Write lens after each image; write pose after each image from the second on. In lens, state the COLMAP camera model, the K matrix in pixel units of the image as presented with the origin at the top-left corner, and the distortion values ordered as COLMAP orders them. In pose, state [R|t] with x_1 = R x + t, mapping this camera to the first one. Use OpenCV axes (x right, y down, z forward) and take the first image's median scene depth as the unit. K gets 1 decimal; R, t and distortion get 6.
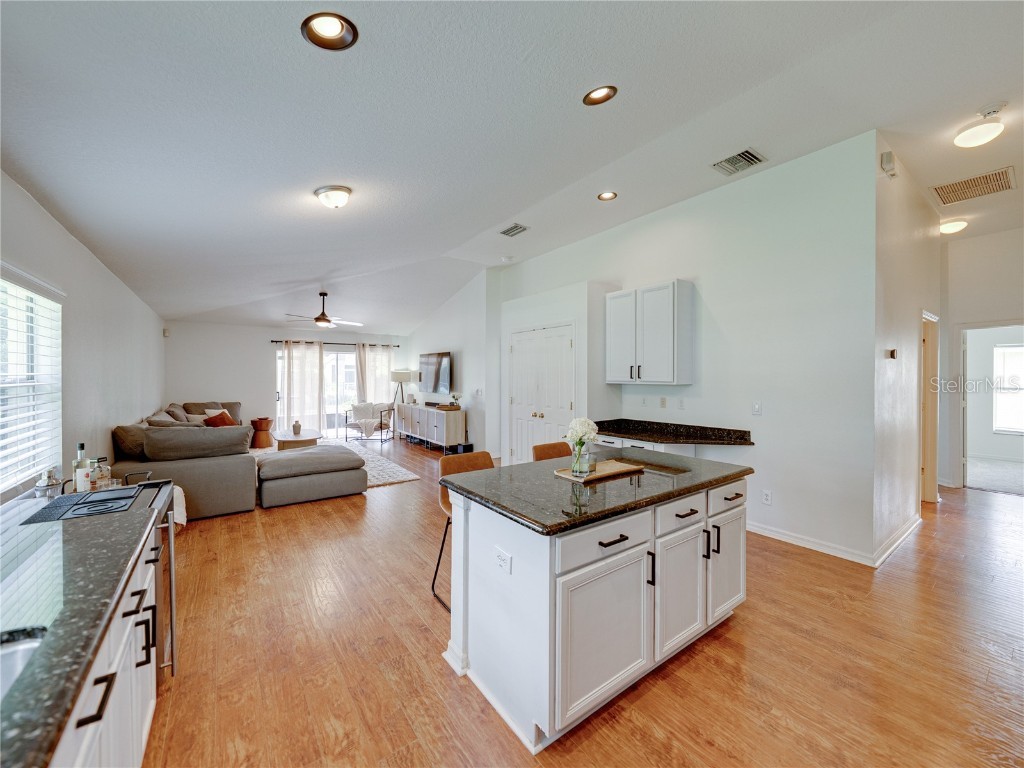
lens RADIAL K [[404.3, 0, 502.6], [0, 404.3, 378.9], [0, 0, 1]] dist [-0.001670, -0.000367]
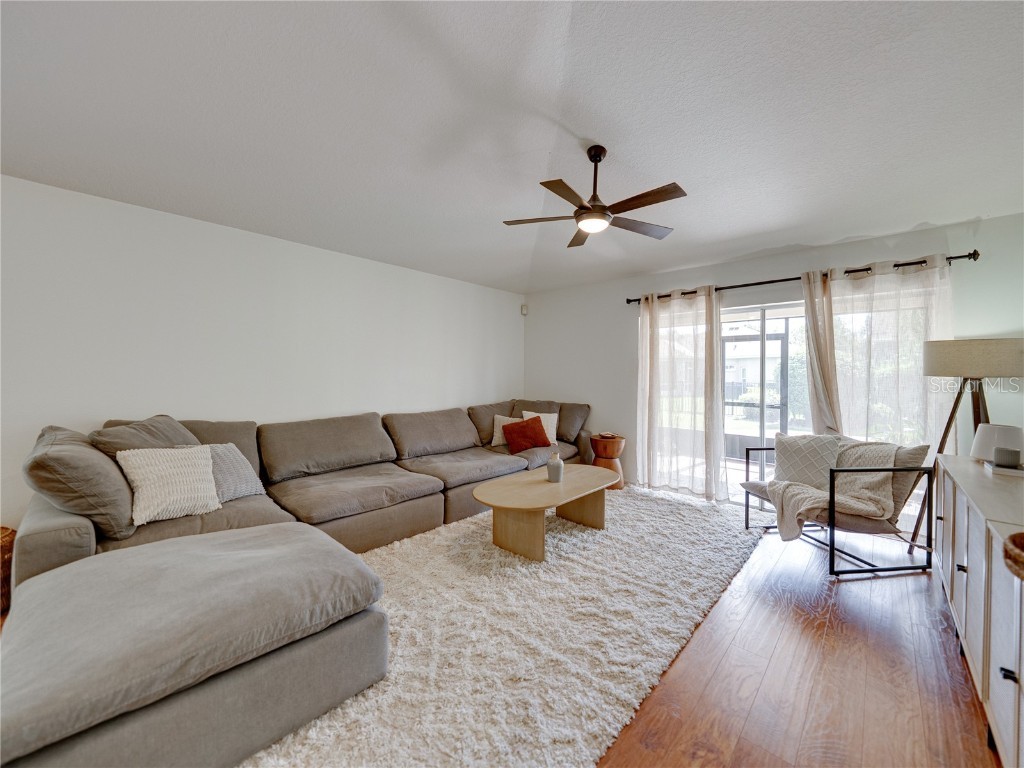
lens RADIAL K [[404.3, 0, 504.4], [0, 404.3, 375.7], [0, 0, 1]] dist [-0.001670, -0.000367]
pose [[0.223958, 0.007126, -0.974573, -0.061518], [-0.018621, 0.999822, 0.003031, 0.012196], [0.974421, 0.017469, 0.224050, 0.725759]]
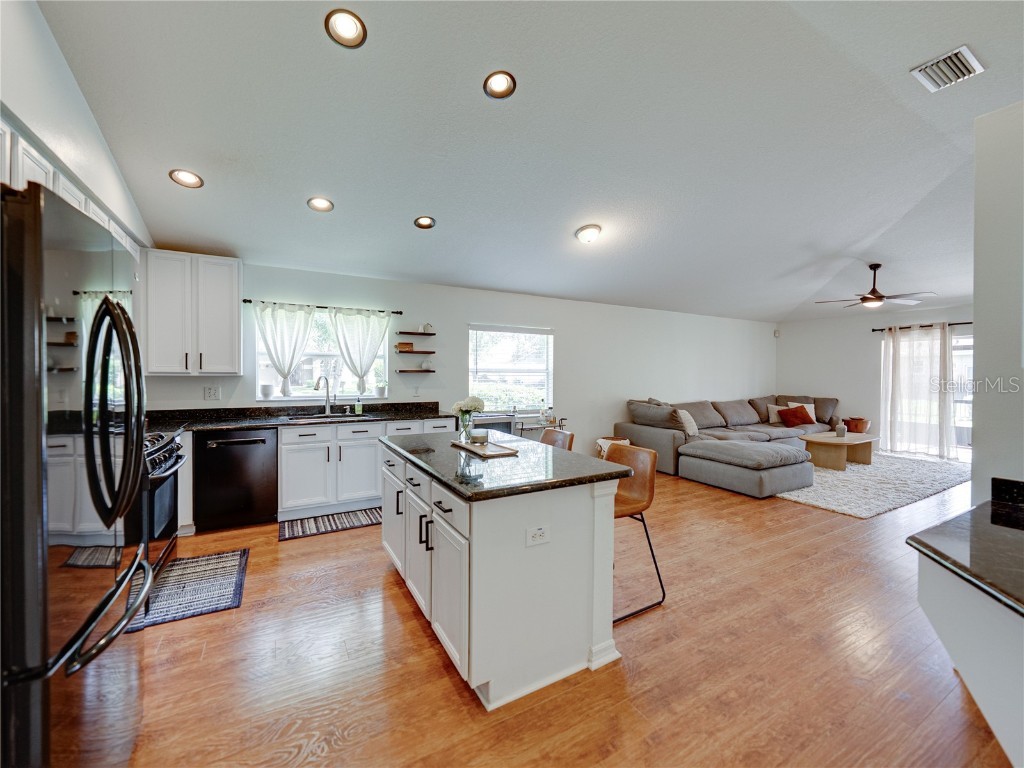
lens RADIAL K [[404.3, 0, 516.7], [0, 404.3, 381.2], [0, 0, 1]] dist [-0.001670, -0.000367]
pose [[-0.082828, 0.016742, -0.996423, 0.355156], [-0.011849, 0.999772, 0.017784, 0.008517], [0.996493, 0.013280, -0.082610, 0.326537]]
